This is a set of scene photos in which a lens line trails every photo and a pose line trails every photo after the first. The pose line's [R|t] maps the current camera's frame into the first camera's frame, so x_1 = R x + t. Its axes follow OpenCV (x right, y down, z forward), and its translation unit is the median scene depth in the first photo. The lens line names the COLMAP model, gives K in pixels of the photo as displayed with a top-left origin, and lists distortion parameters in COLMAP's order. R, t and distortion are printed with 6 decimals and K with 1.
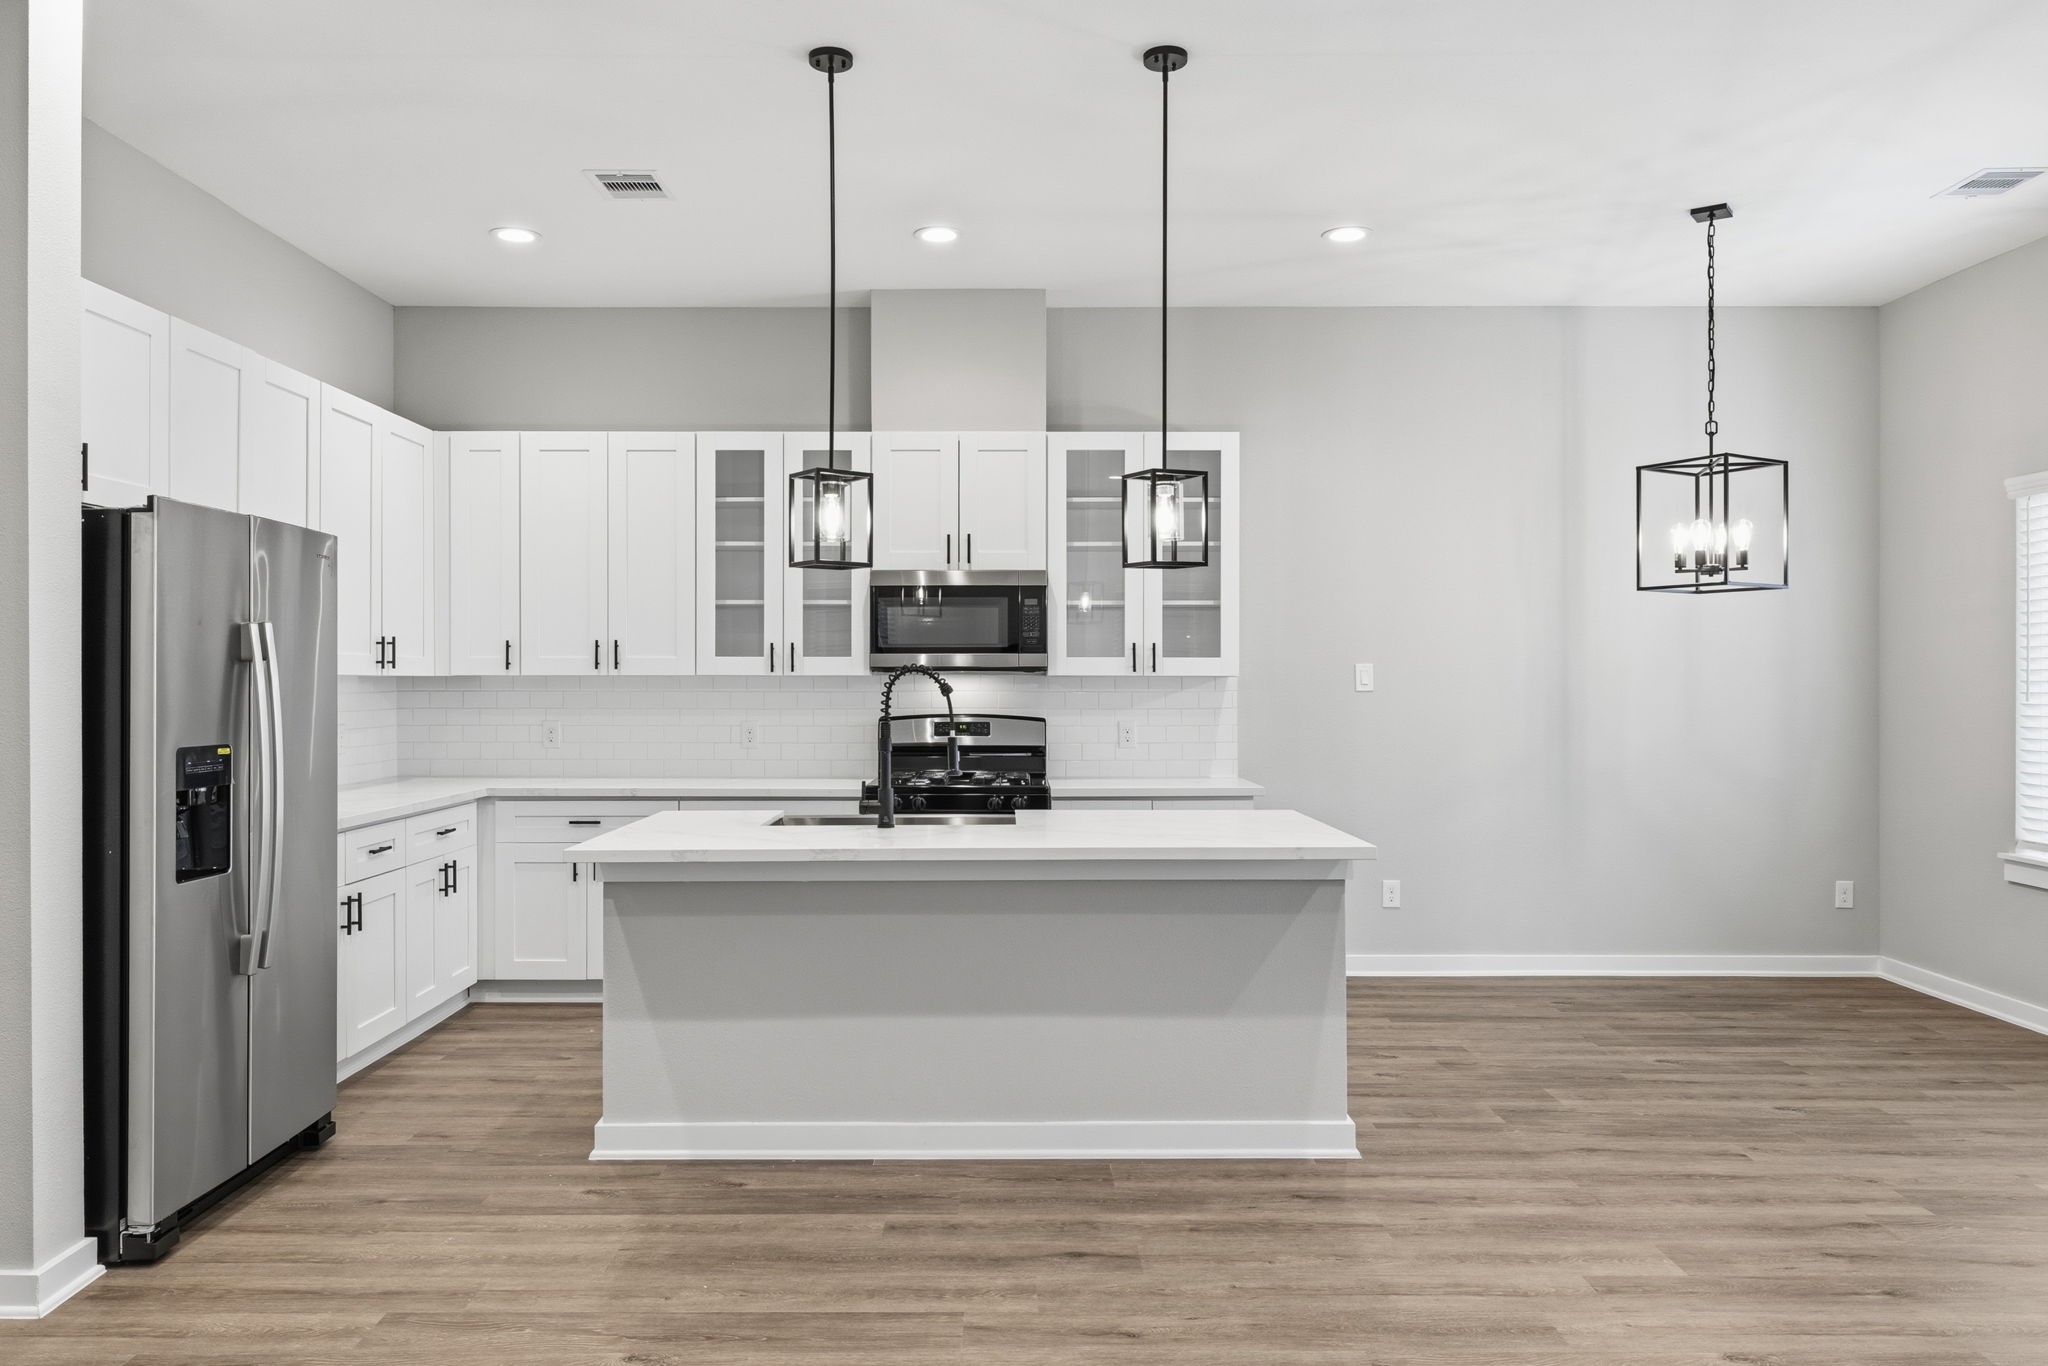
lens RADIAL K [[1397.1, 0, 1003.6], [0, 1397.1, 681.6], [0, 0, 1]] dist [-0.000902, 0.001290]
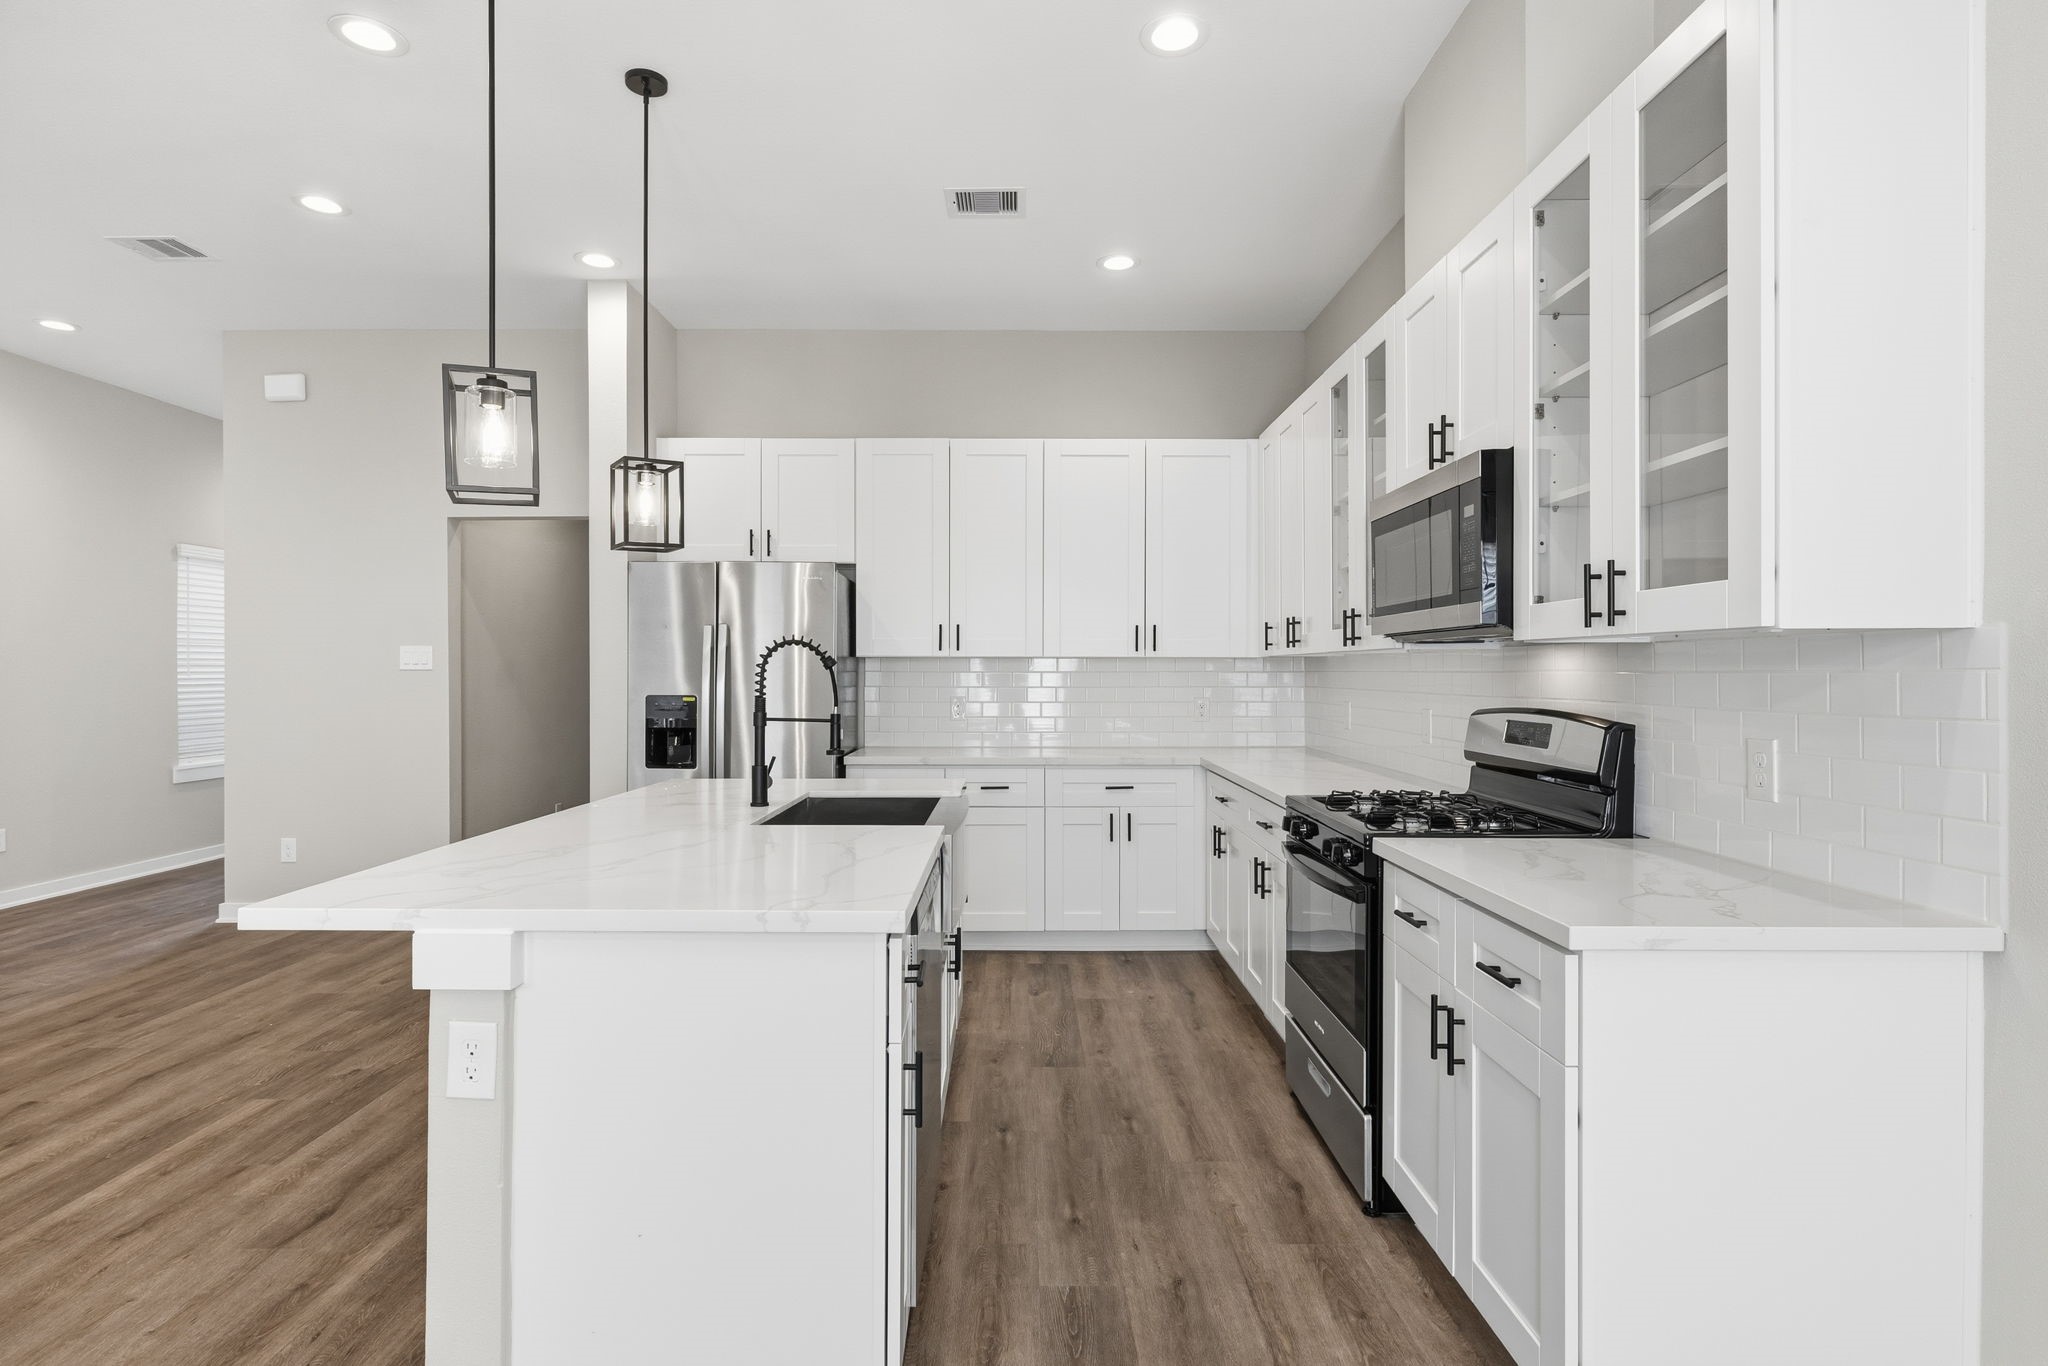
lens RADIAL K [[1054.2, 0, 1012.9], [0, 1054.2, 674.7], [0, 0, 1]] dist [-0.002114, -0.000208]
pose [[0.000398, 0.002197, -0.999998, 0.644225], [-0.002471, 0.999995, 0.002196, 0.012580], [0.999997, 0.002470, 0.000403, 1.183766]]
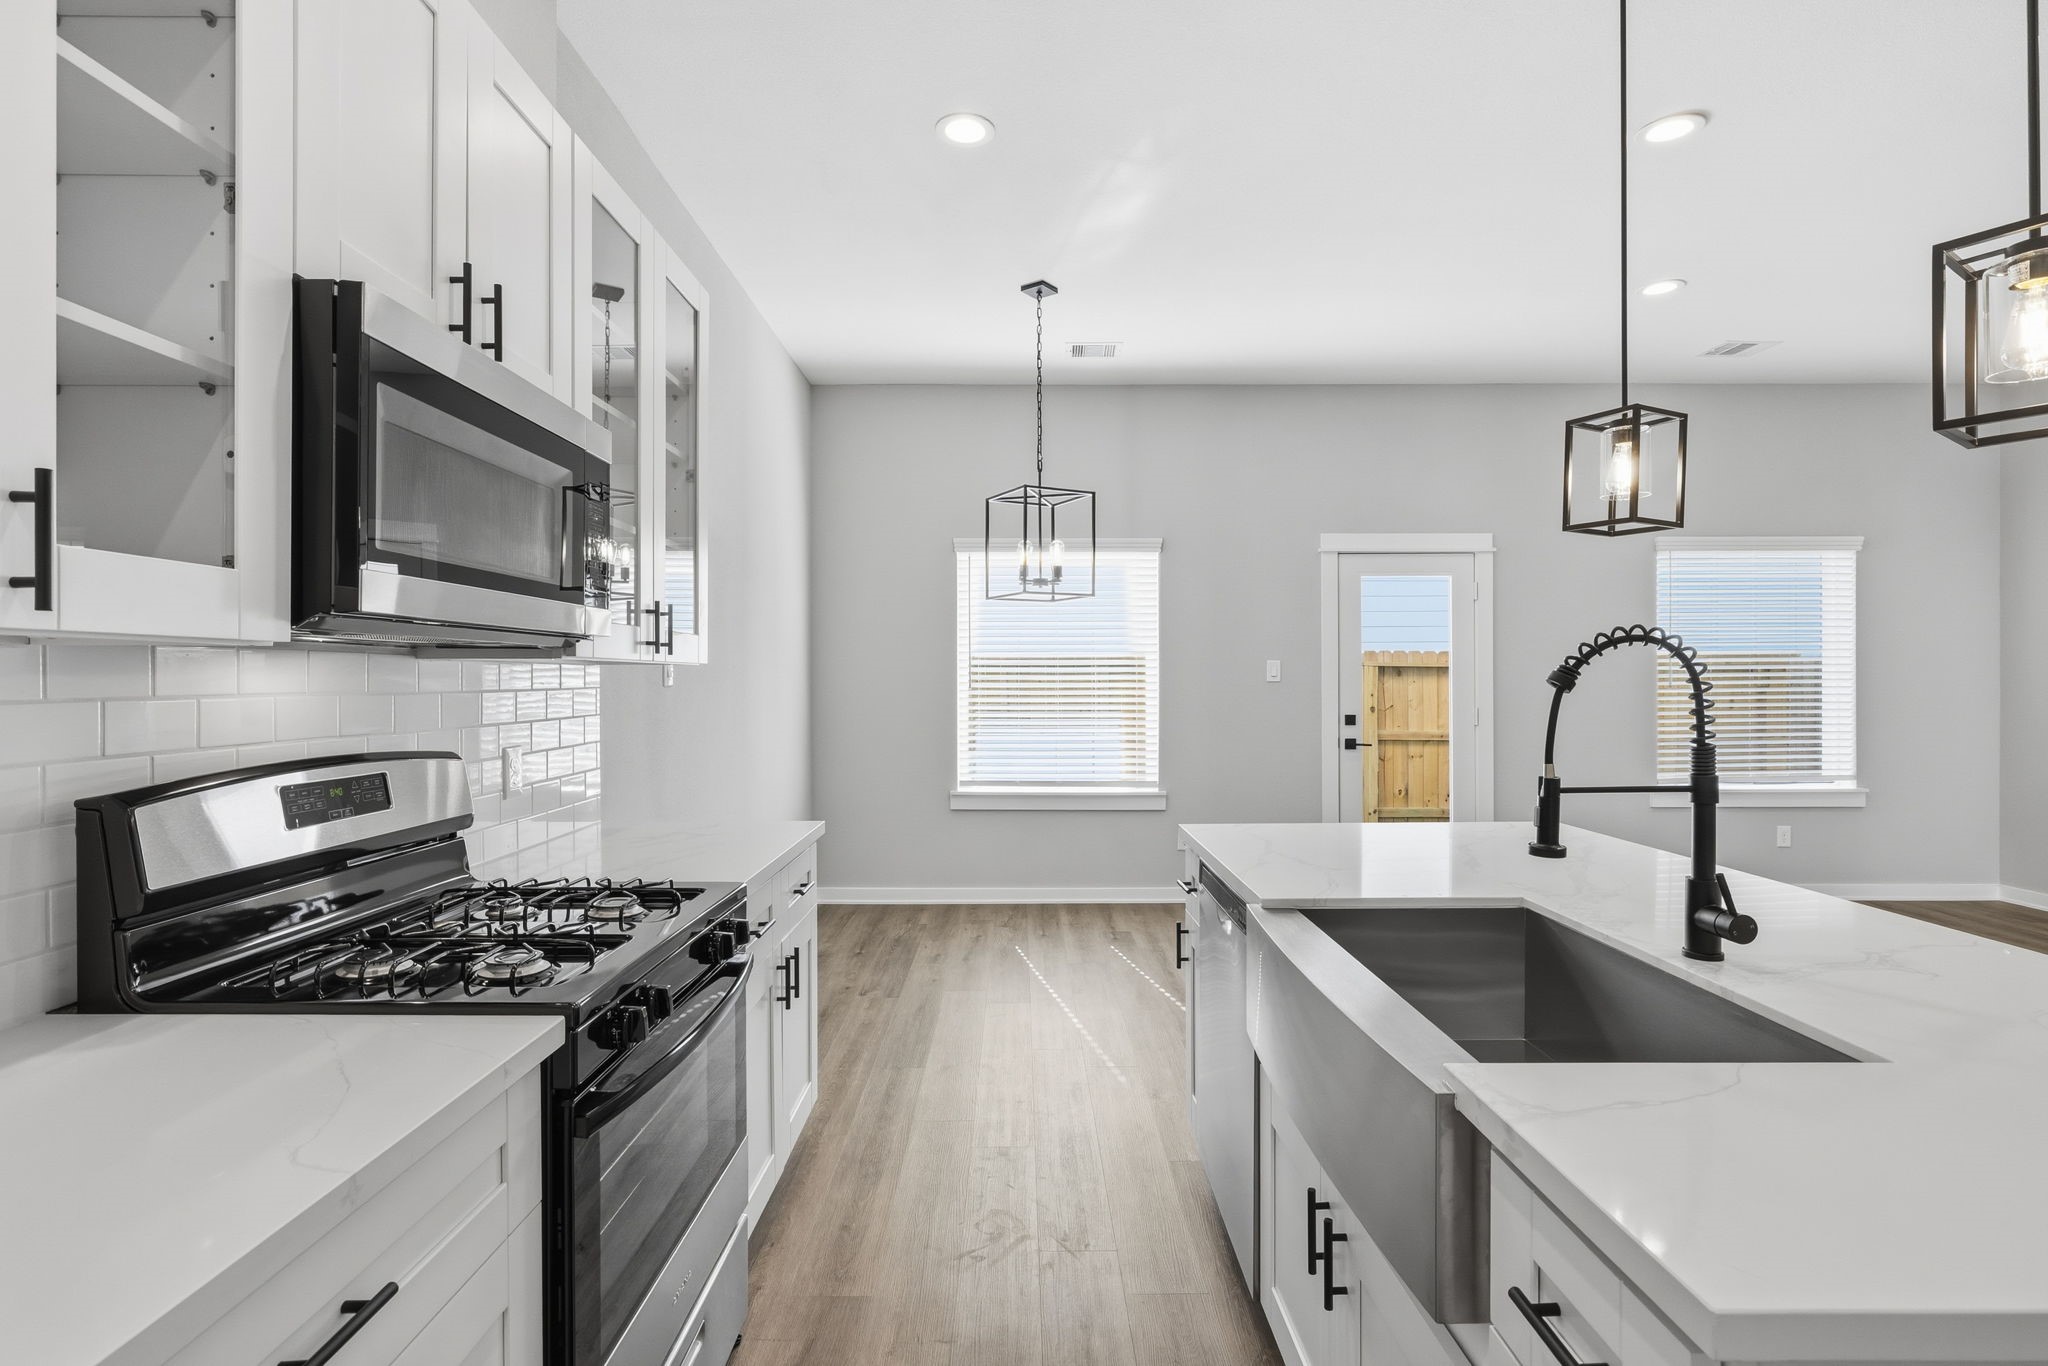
lens RADIAL K [[982.4, 0, 1021.6], [0, 982.4, 685.5], [0, 0, 1]] dist [-0.004854, 0.001088]
pose [[-0.003832, -0.007346, 0.999966, -0.432514], [0.003000, 0.999968, 0.007357, 0.005057], [-0.999988, 0.003028, -0.003810, 1.252081]]
